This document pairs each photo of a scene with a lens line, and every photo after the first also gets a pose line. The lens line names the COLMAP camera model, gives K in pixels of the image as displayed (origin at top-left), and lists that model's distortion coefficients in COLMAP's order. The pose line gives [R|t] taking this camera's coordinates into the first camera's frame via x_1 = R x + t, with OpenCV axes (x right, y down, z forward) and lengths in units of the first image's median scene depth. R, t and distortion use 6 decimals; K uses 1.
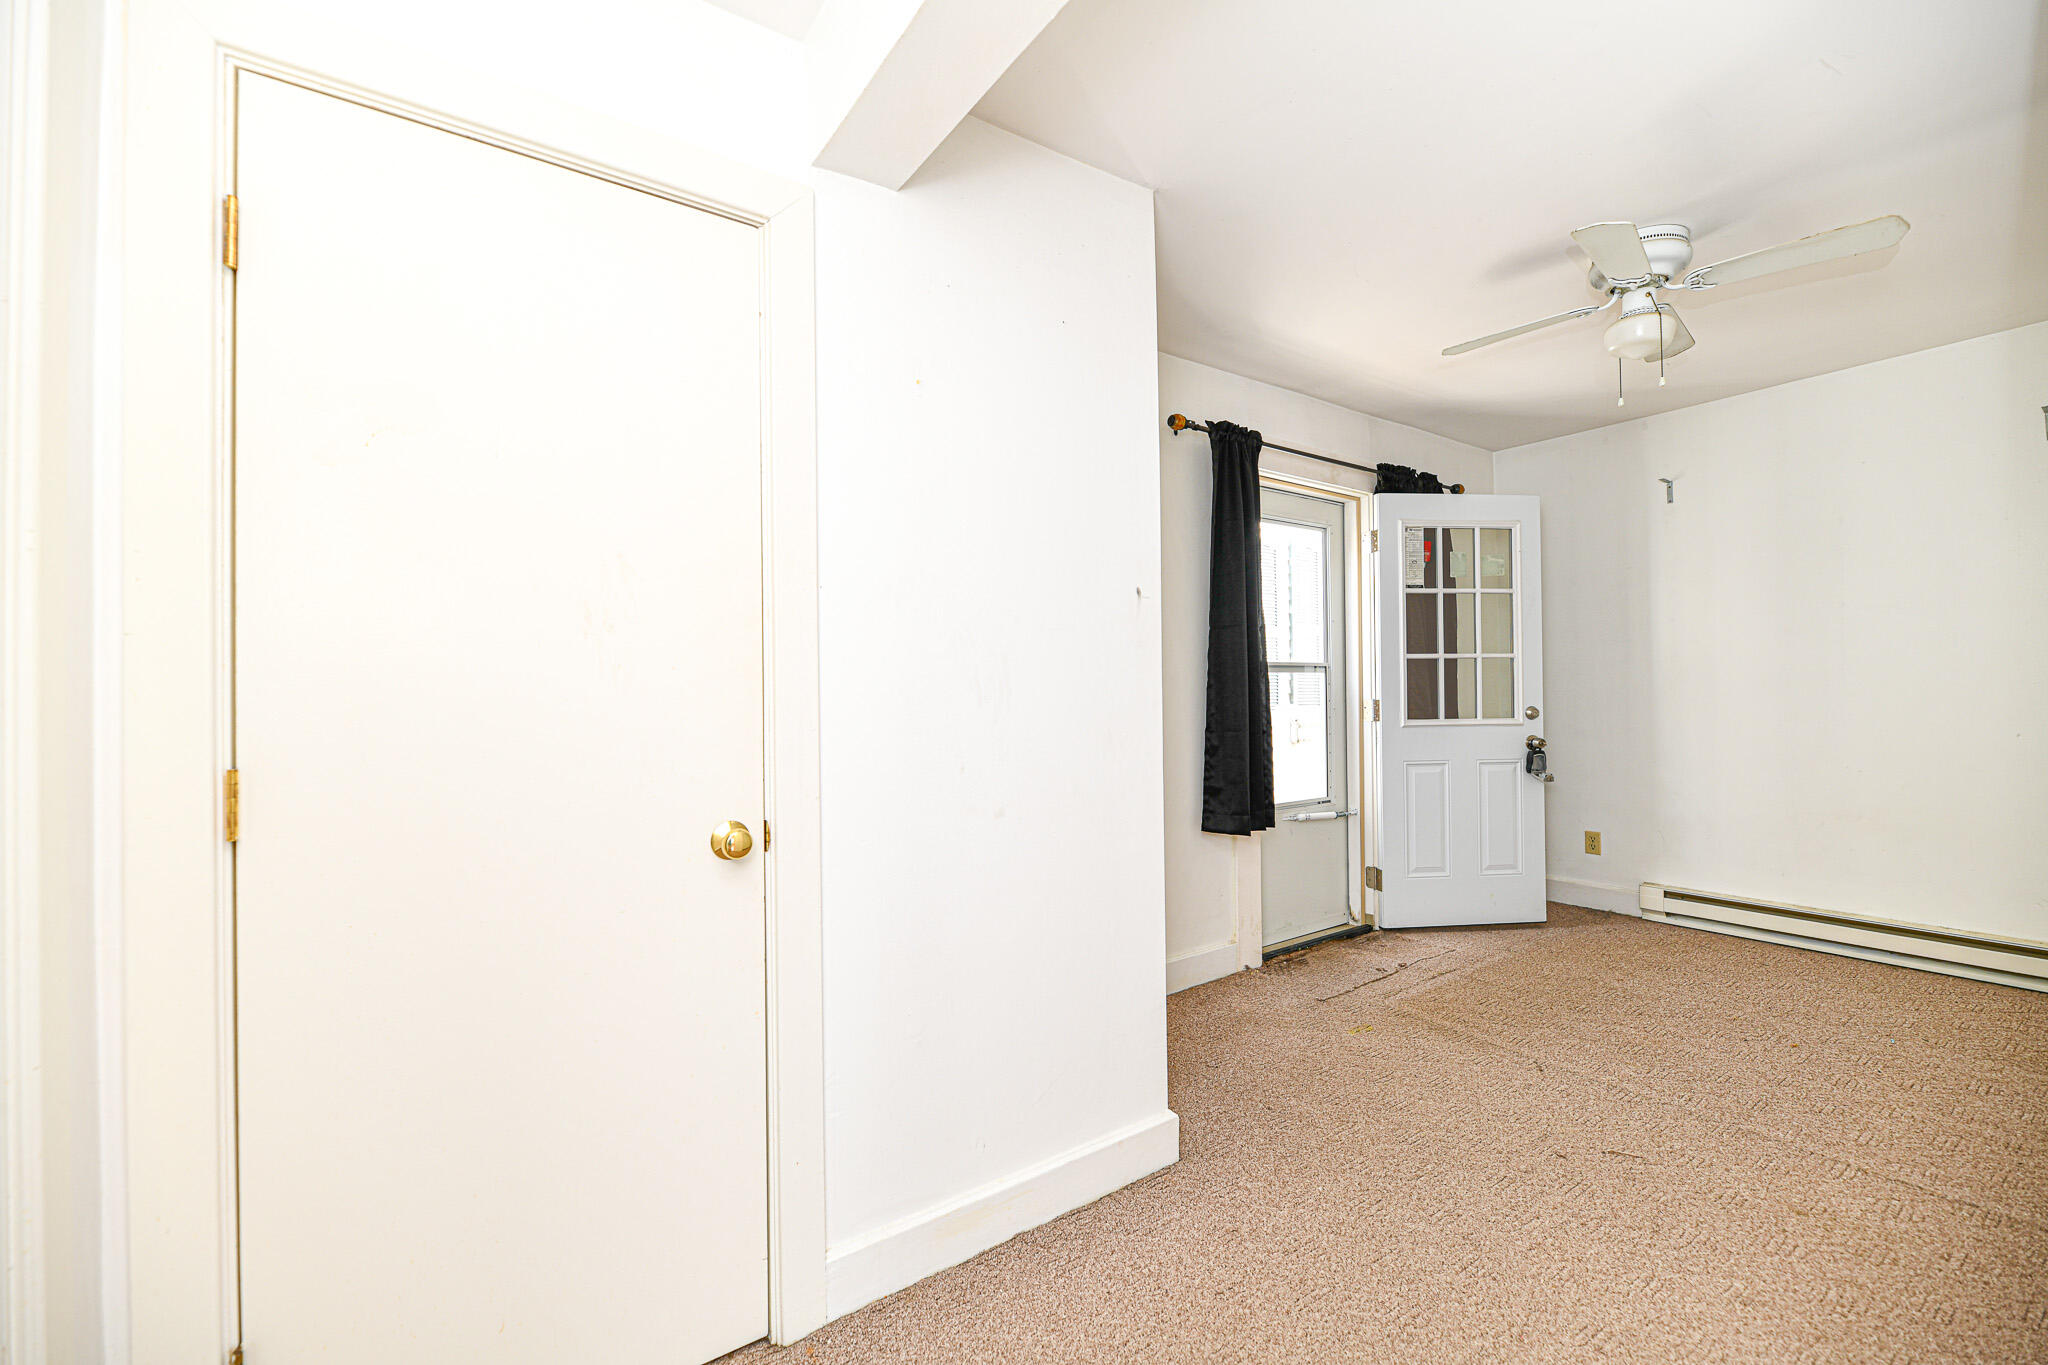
lens RADIAL K [[825.6, 0, 1030.3], [0, 825.6, 686.2], [0, 0, 1]] dist [0.002479, -0.004339]
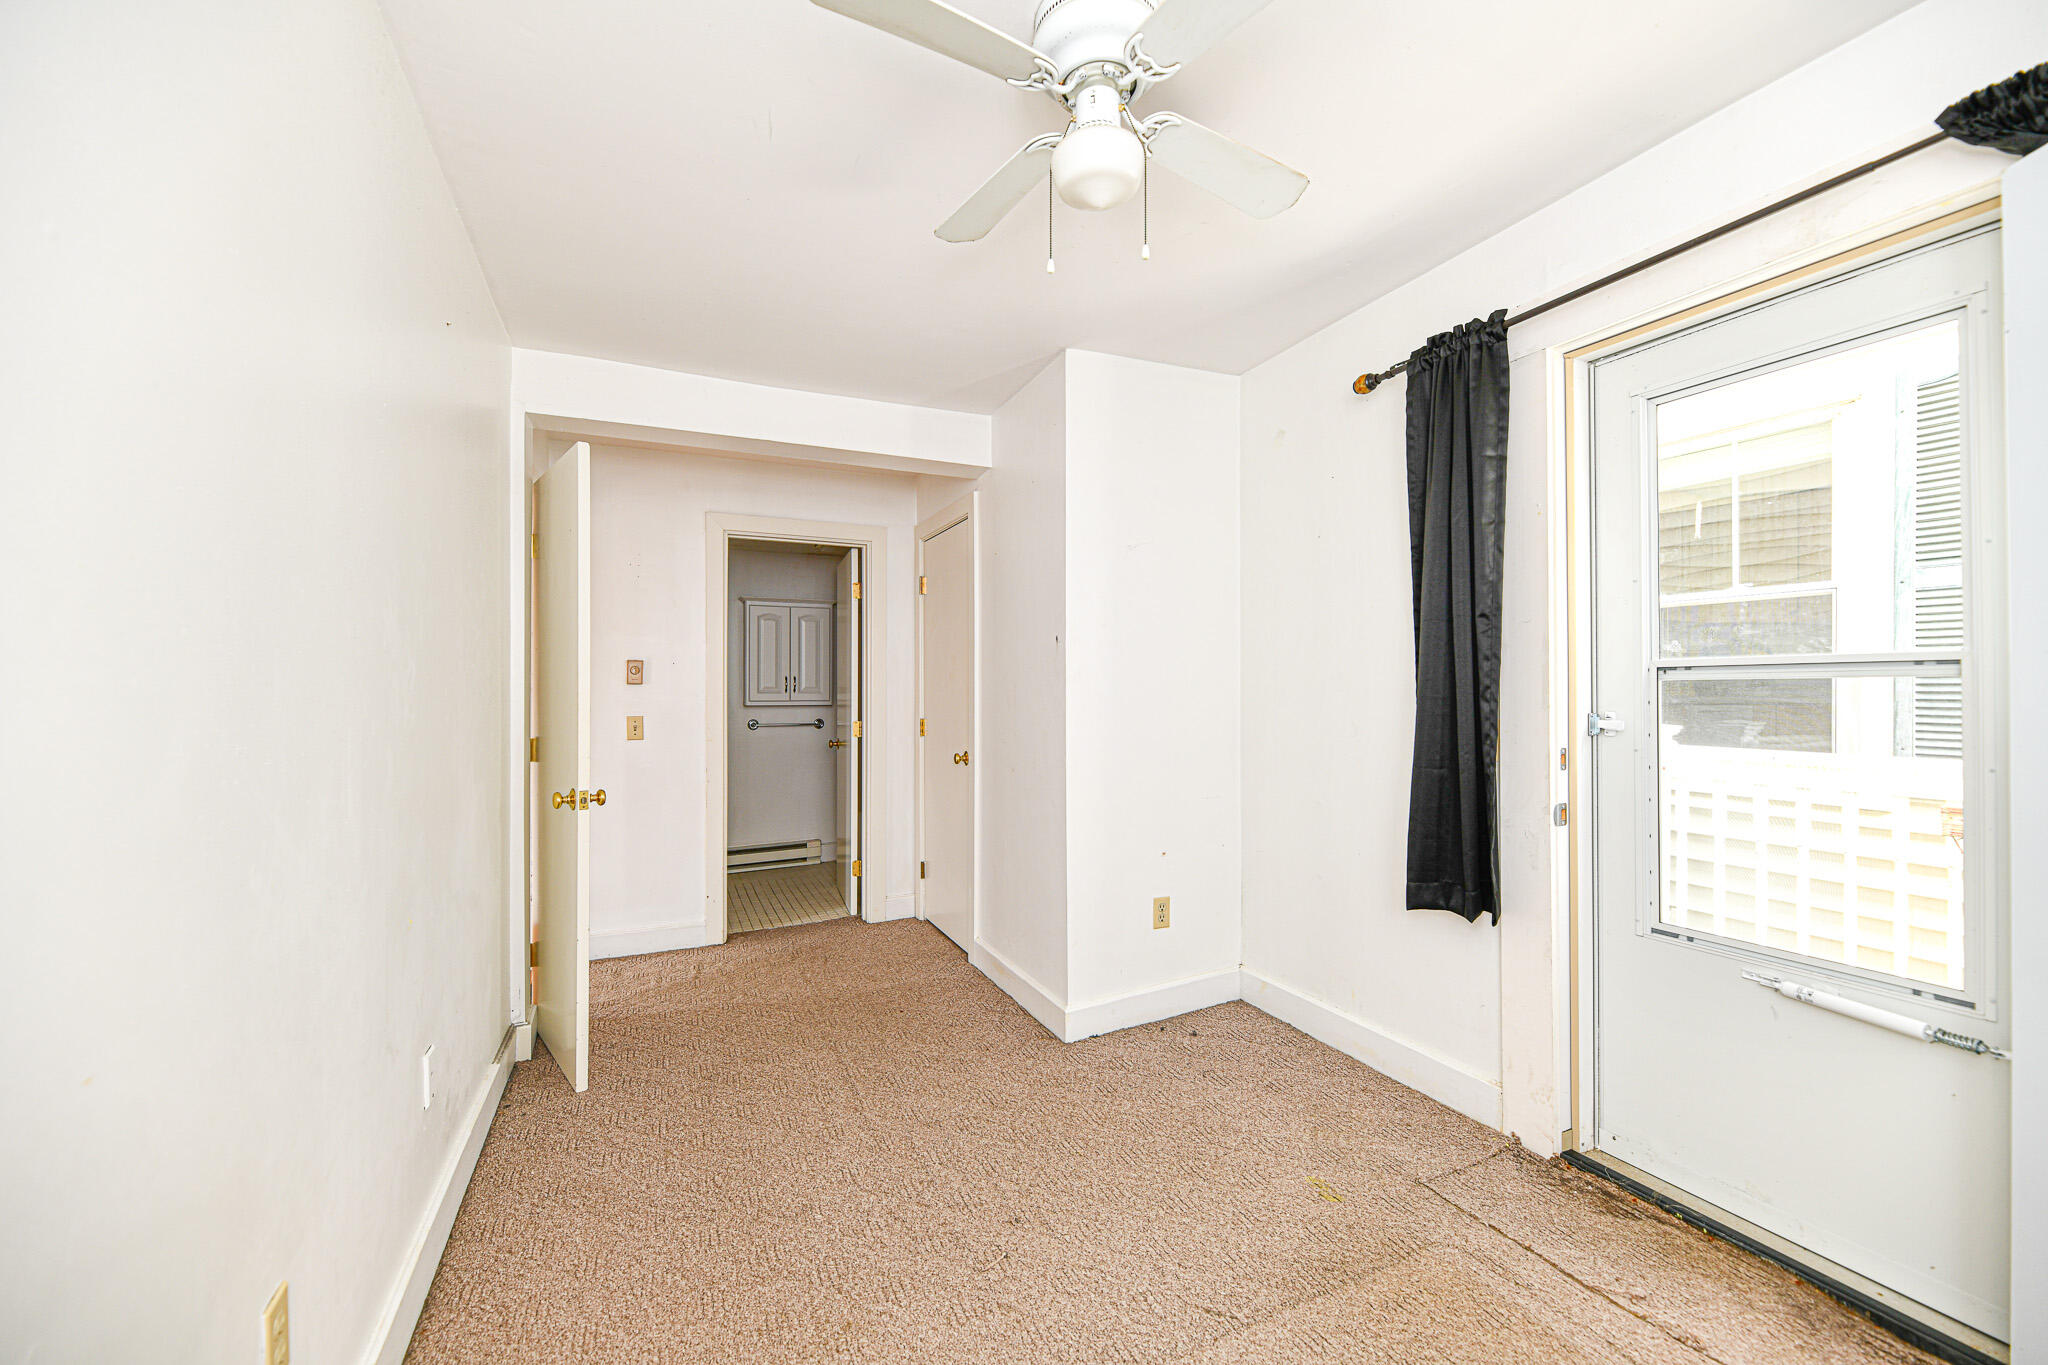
lens RADIAL K [[825.6, 0, 1030.3], [0, 825.6, 686.2], [0, 0, 1]] dist [0.002479, -0.004339]
pose [[-0.179141, 0.004944, -0.983811, 0.833718], [0.015289, 0.999881, 0.002241, -0.019257], [0.983705, -0.014640, -0.179195, 0.641752]]
